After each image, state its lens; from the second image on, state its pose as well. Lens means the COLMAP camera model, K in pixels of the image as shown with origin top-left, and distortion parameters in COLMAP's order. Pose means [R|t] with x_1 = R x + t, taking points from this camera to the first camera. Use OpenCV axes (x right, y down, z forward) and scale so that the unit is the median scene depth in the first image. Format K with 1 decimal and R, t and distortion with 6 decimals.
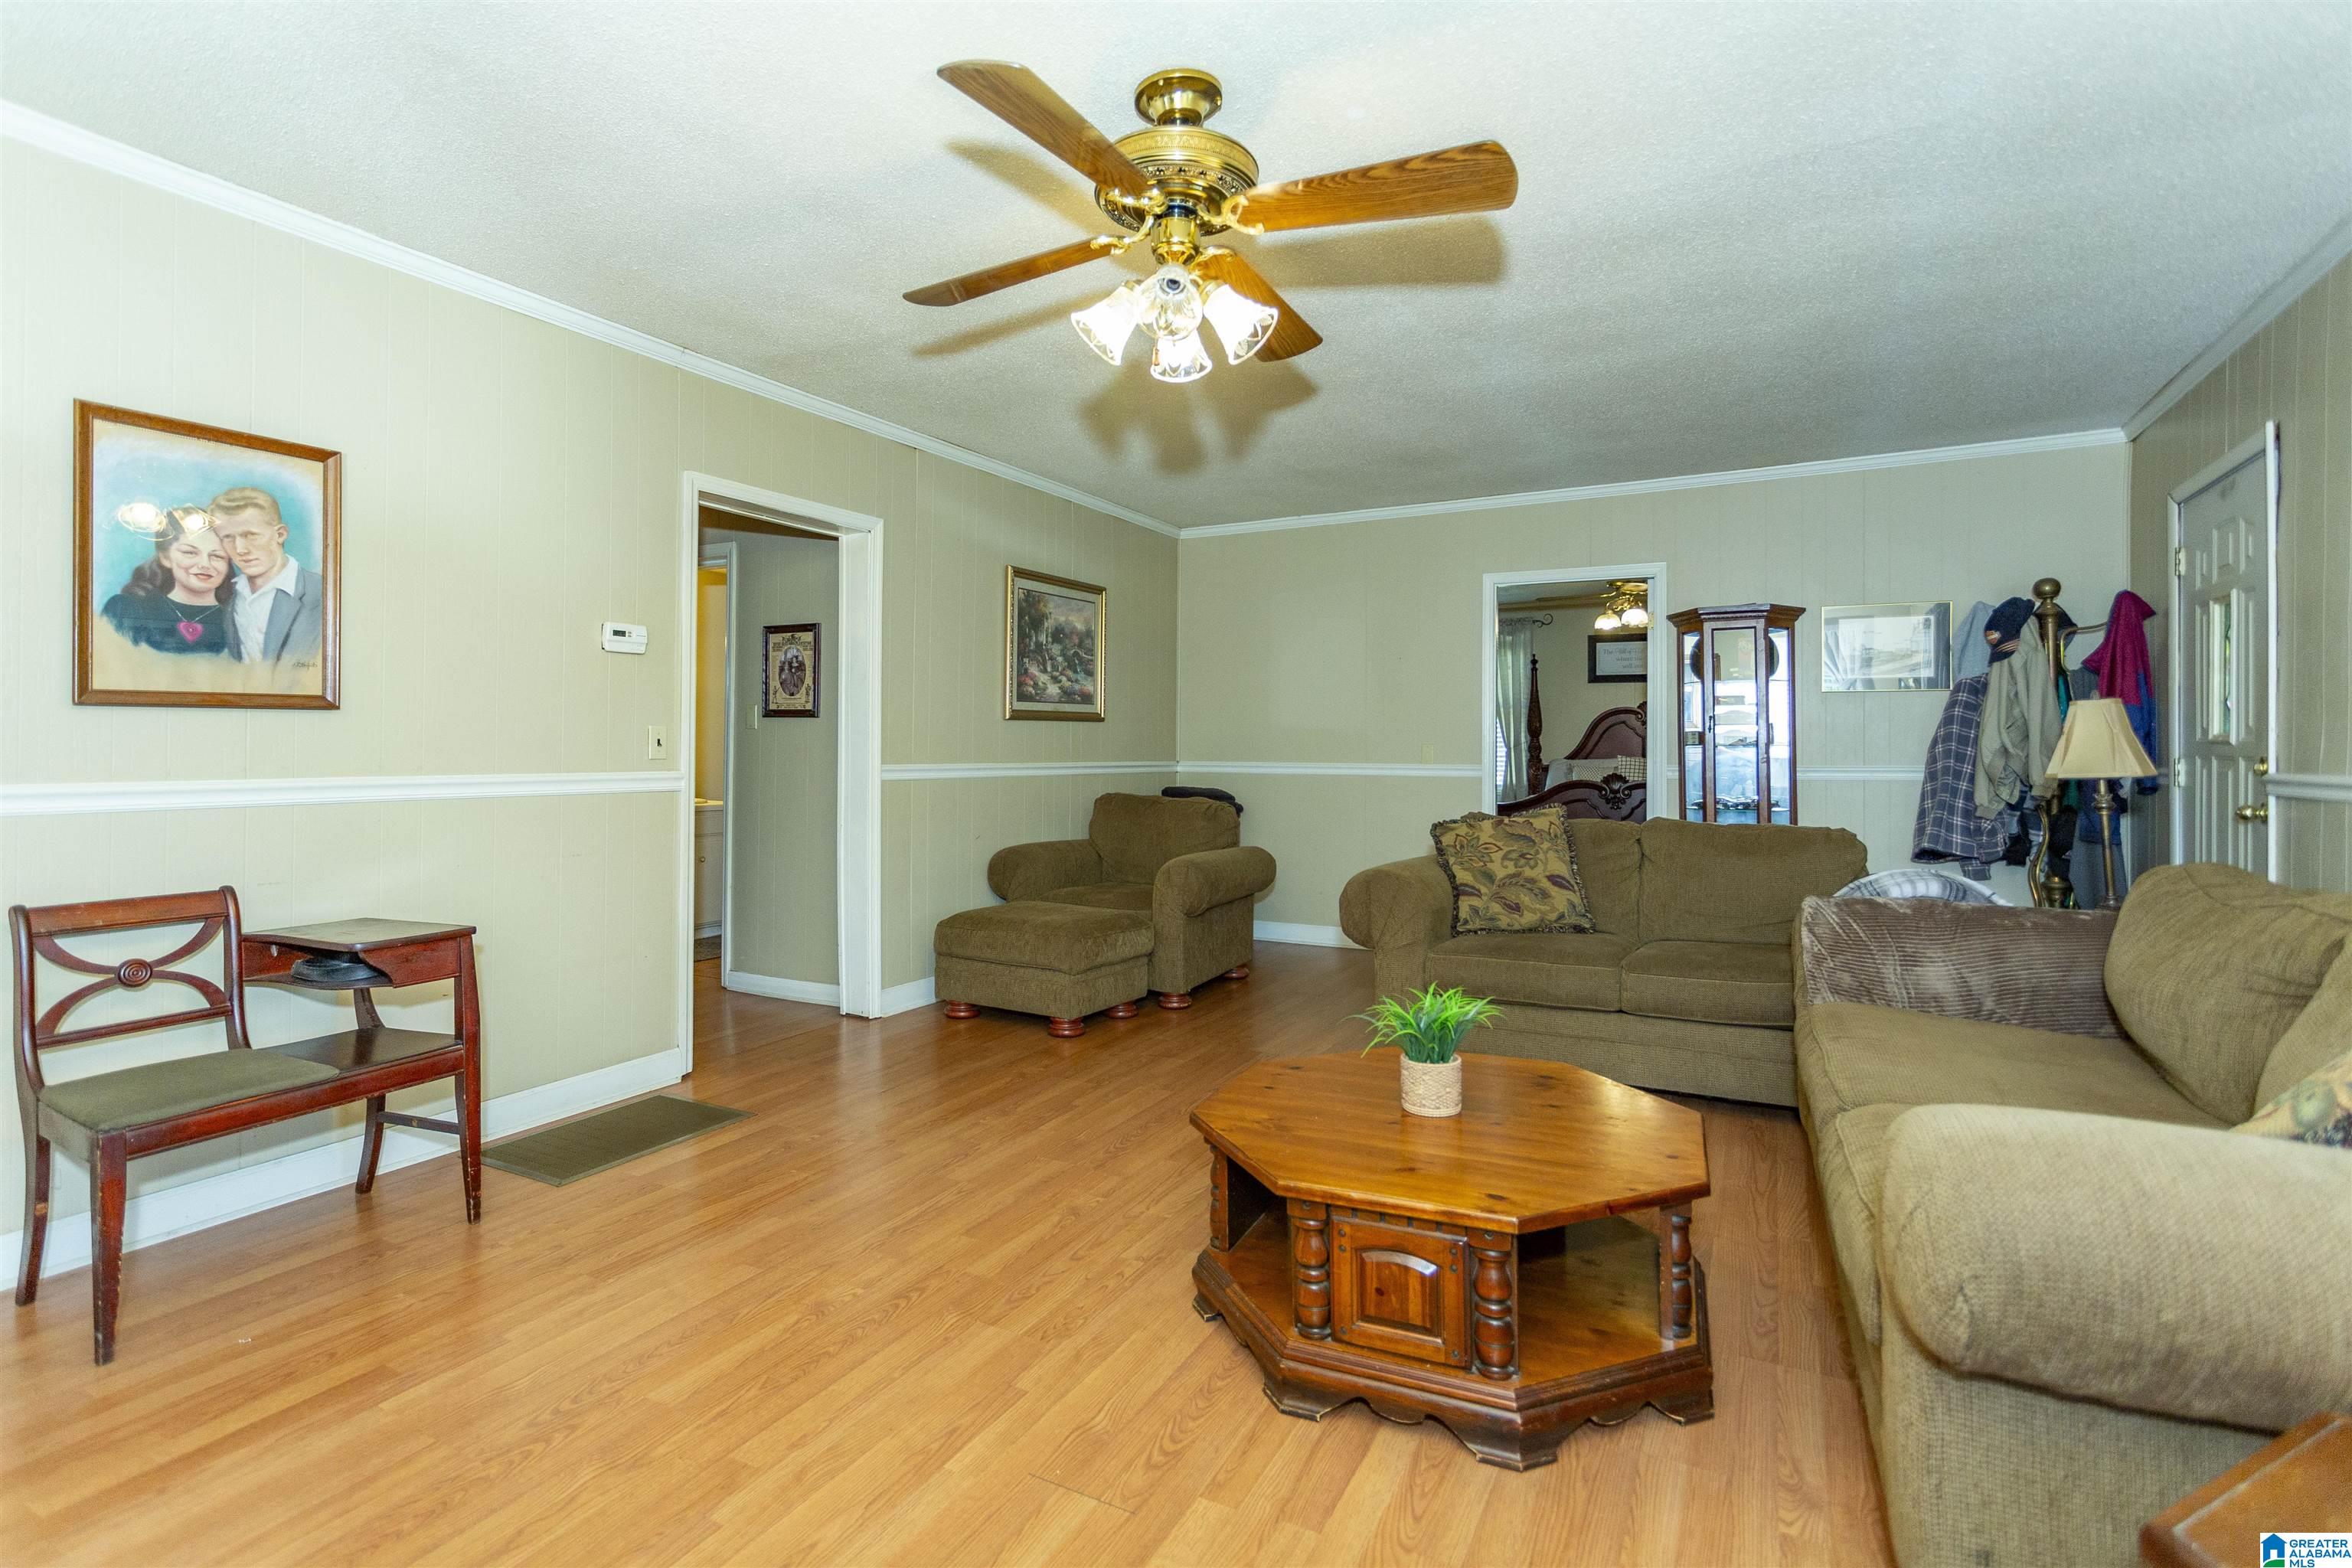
lens RADIAL K [[1125.9, 0, 1163.8], [0, 1125.9, 741.9], [0, 0, 1]] dist [-0.005339, -0.000572]
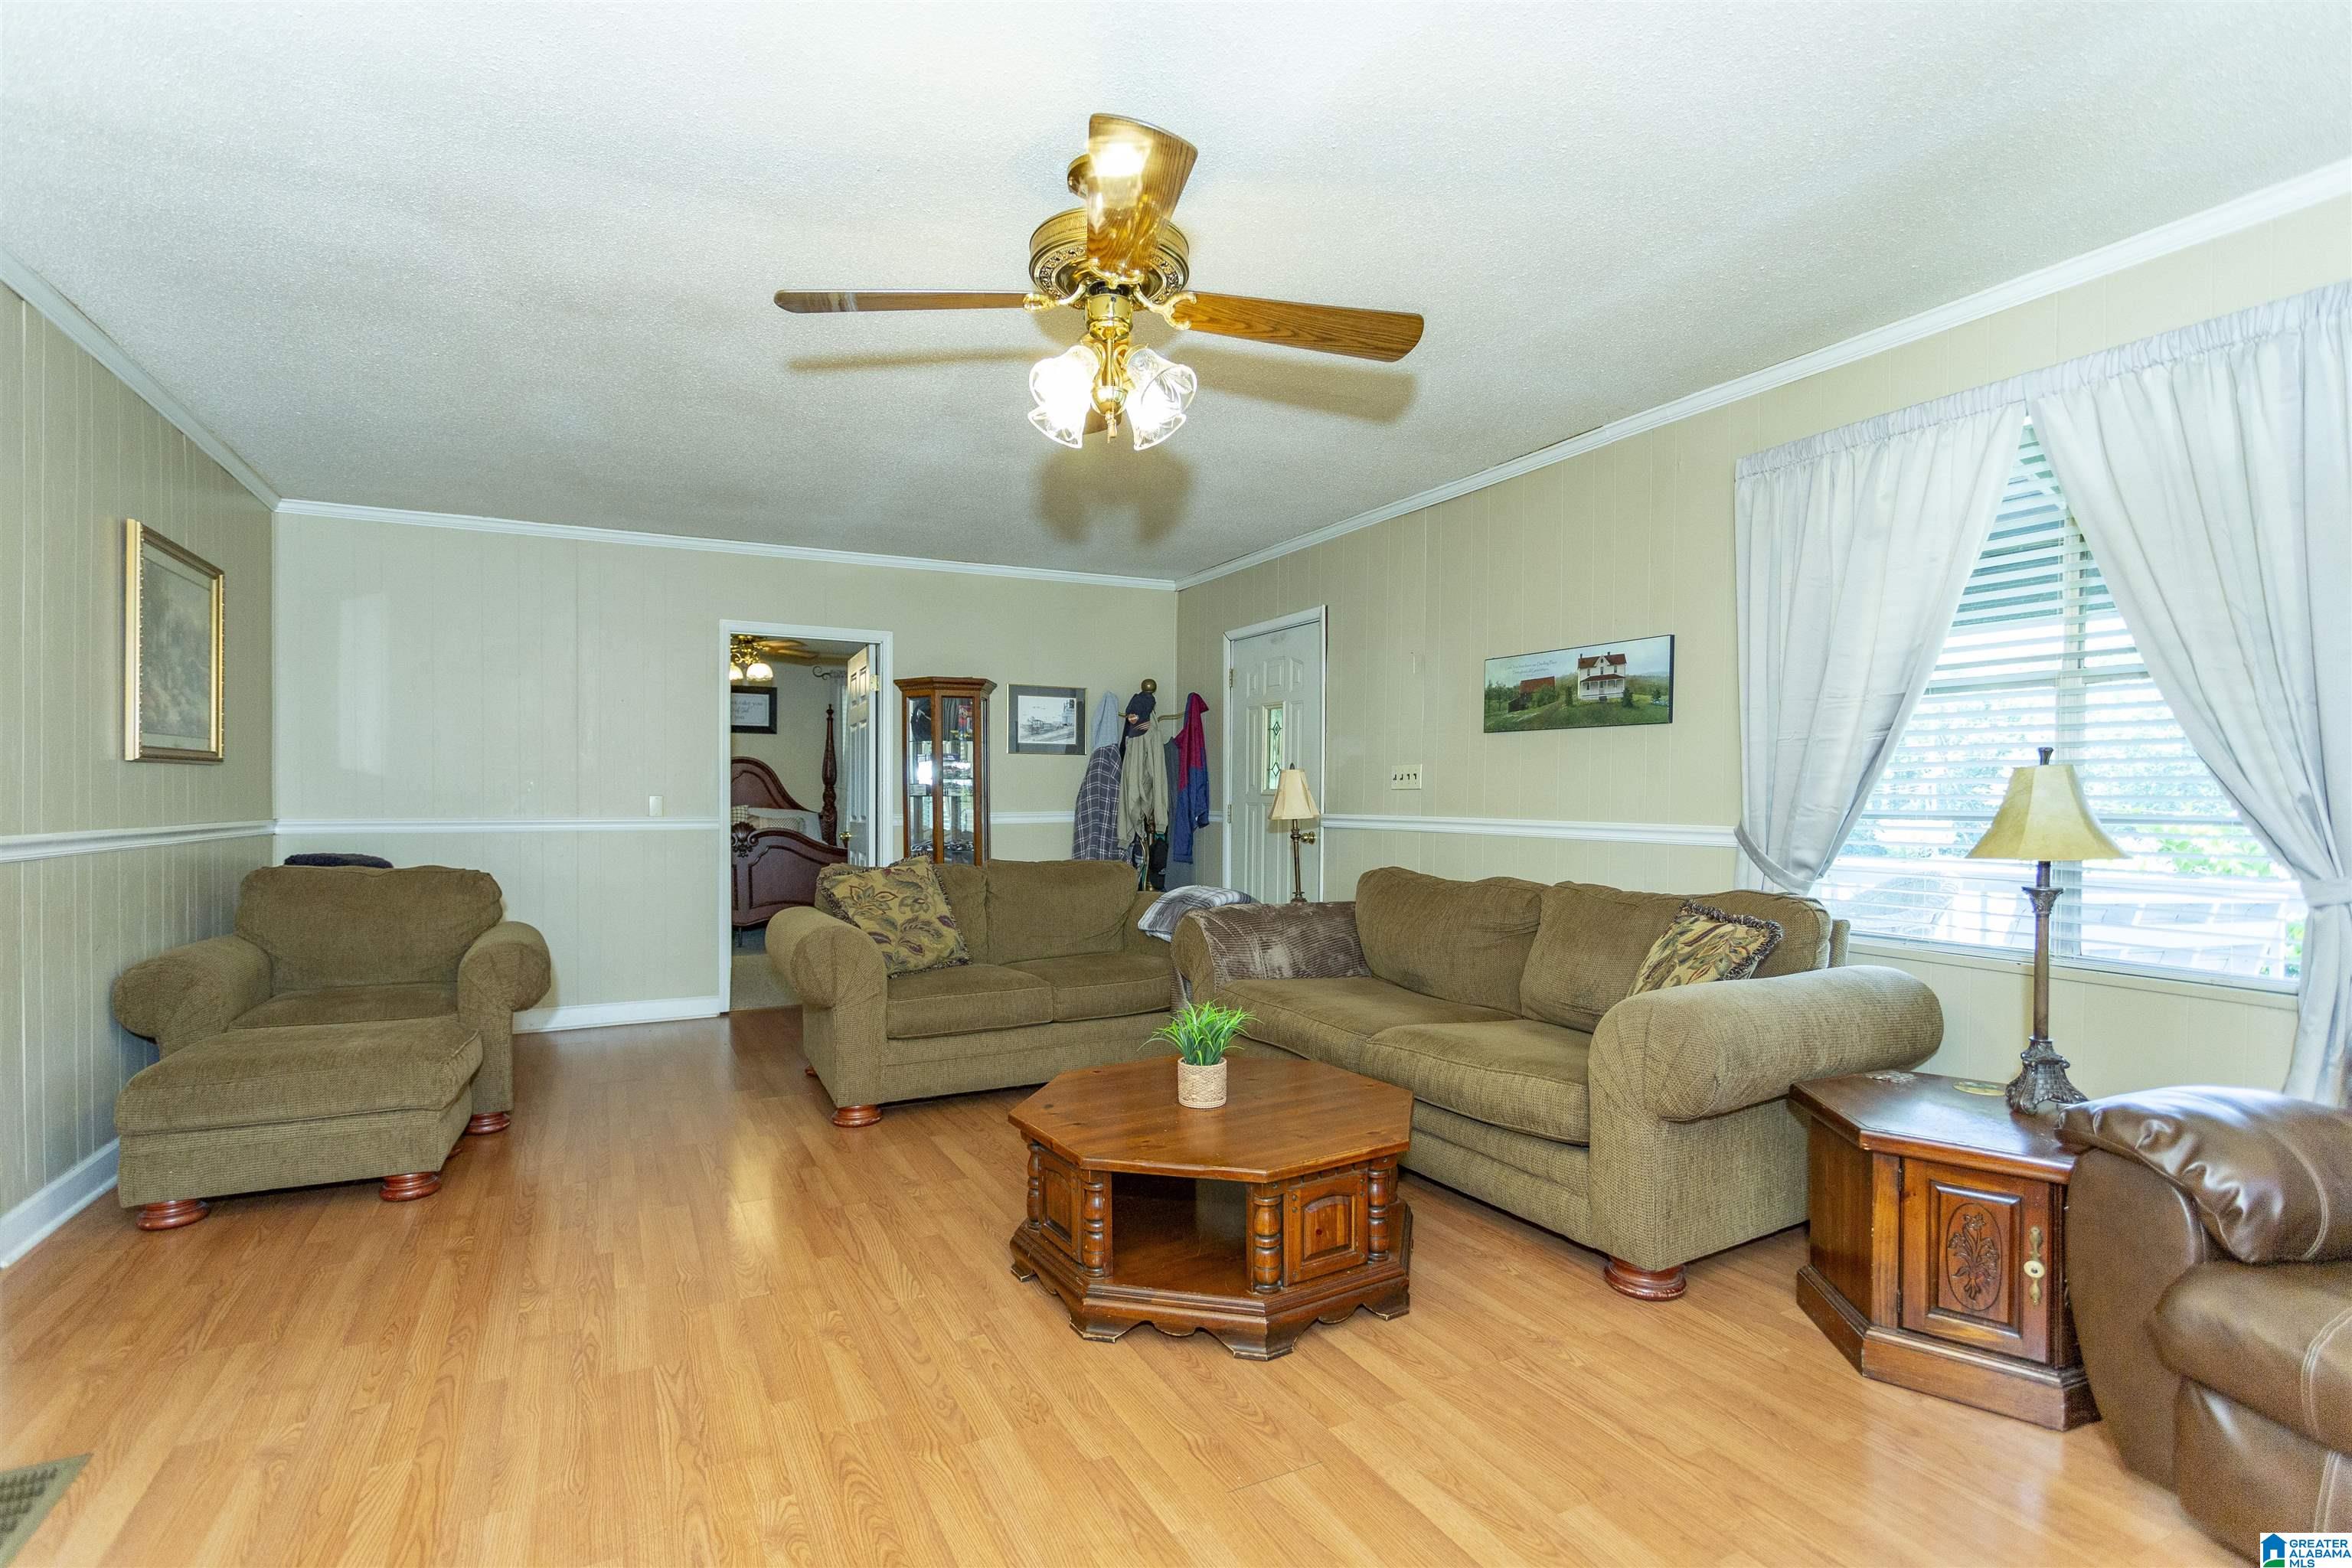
lens RADIAL K [[1125.9, 0, 1175.8], [0, 1125.9, 793.2], [0, 0, 1]] dist [-0.005339, -0.000572]
pose [[0.563272, -0.001238, 0.826271, -0.433397], [-0.004328, 0.999981, 0.004448, -0.008245], [-0.826260, -0.006082, 0.563256, 0.185284]]
